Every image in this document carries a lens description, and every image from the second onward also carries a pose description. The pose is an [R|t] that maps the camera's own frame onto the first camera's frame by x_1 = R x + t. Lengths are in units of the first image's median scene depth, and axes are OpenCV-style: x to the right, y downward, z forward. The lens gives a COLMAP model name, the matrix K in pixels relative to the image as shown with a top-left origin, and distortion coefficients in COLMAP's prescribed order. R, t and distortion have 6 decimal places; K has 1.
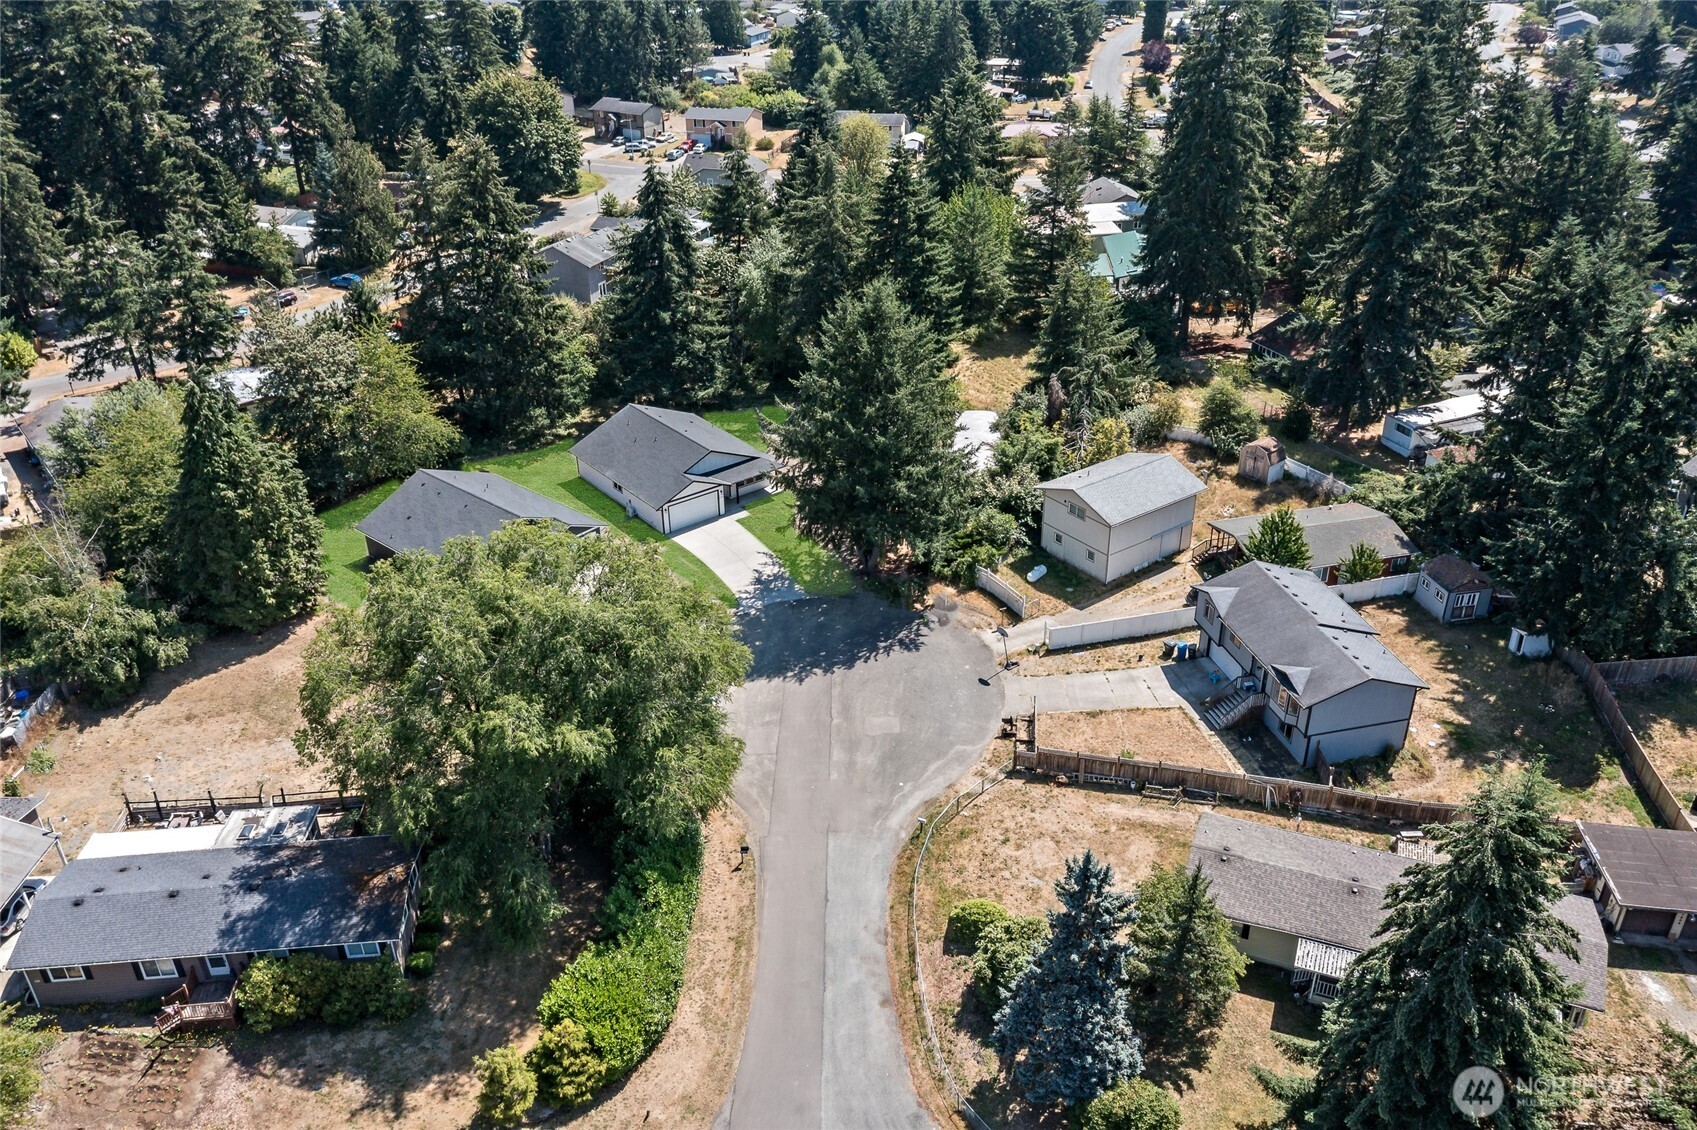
lens RADIAL K [[1344.0, 0, 850.0], [0, 1344.0, 565.2], [0, 0, 1]] dist [-0.021484, 0.004825]
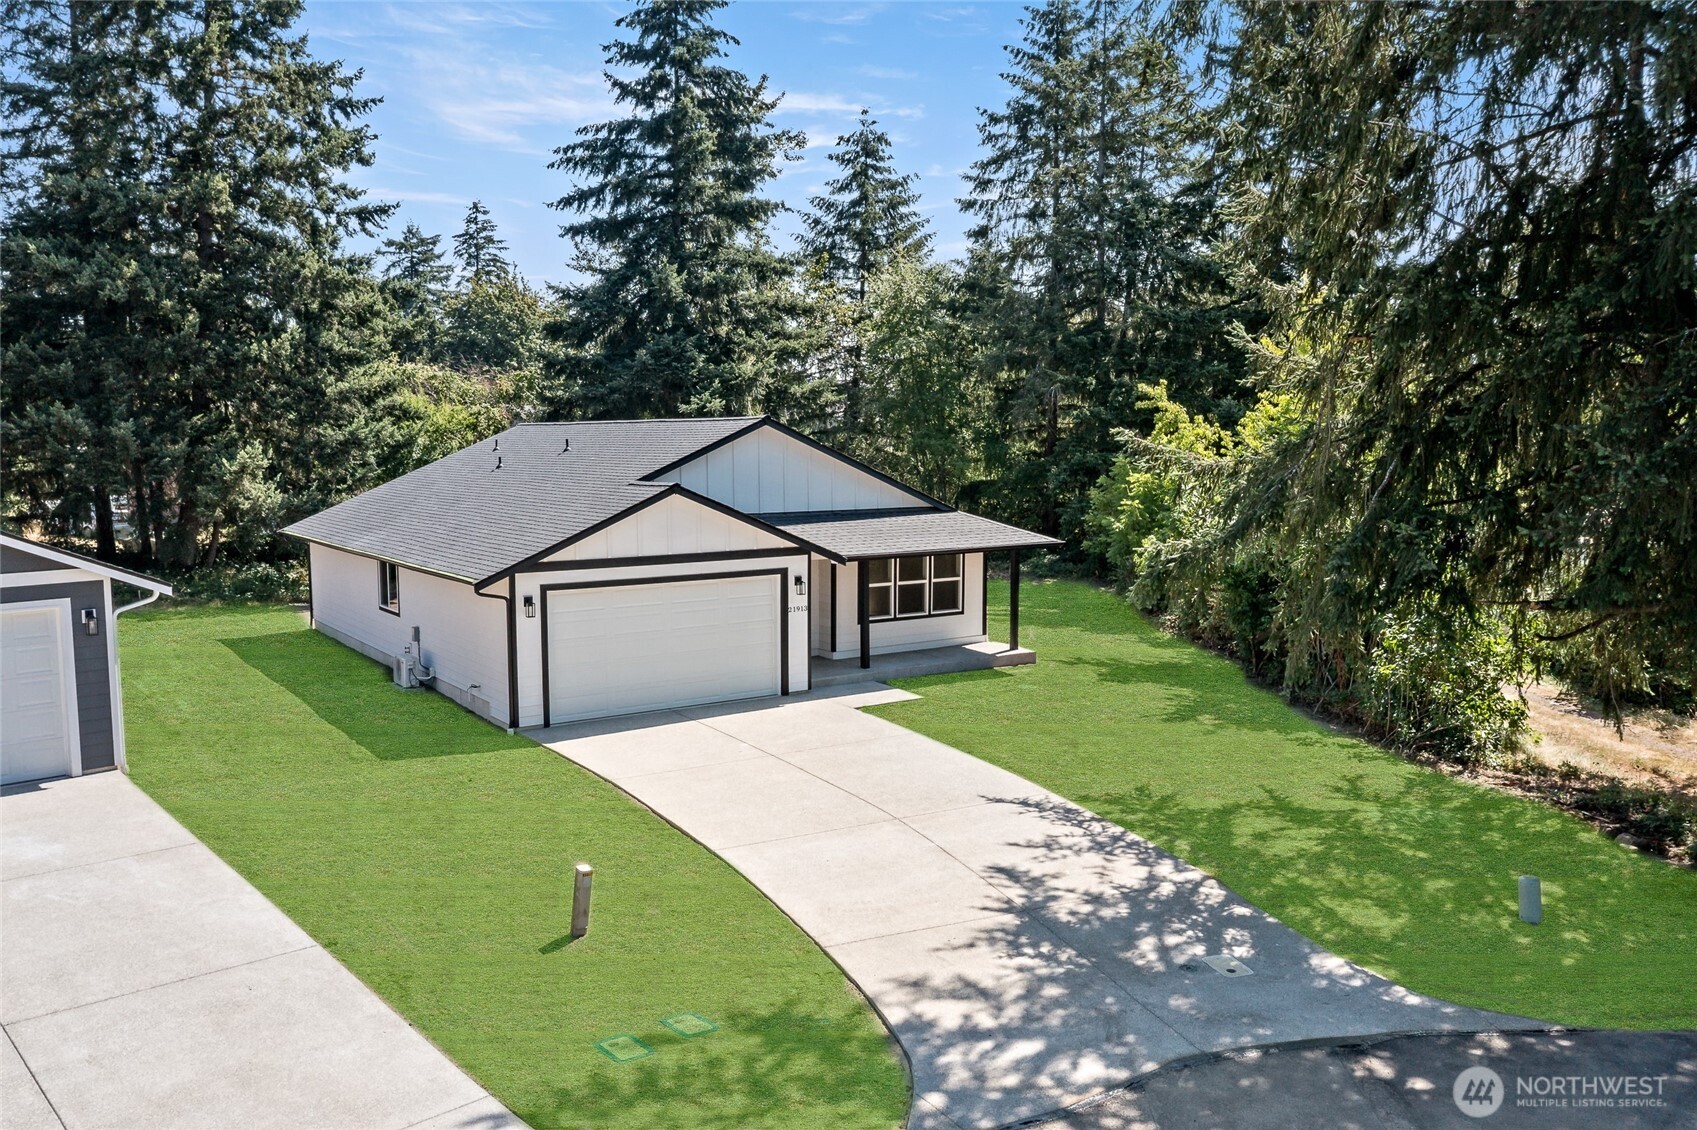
lens RADIAL K [[1344.0, 0, 854.8], [0, 1344.0, 566.4], [0, 0, 1]] dist [-0.021484, 0.004825]
pose [[0.998344, 0.017924, -0.054670, -0.075213], [-0.037090, 0.926931, -0.373395, 0.028418], [0.043983, 0.374804, 0.926060, 0.802115]]
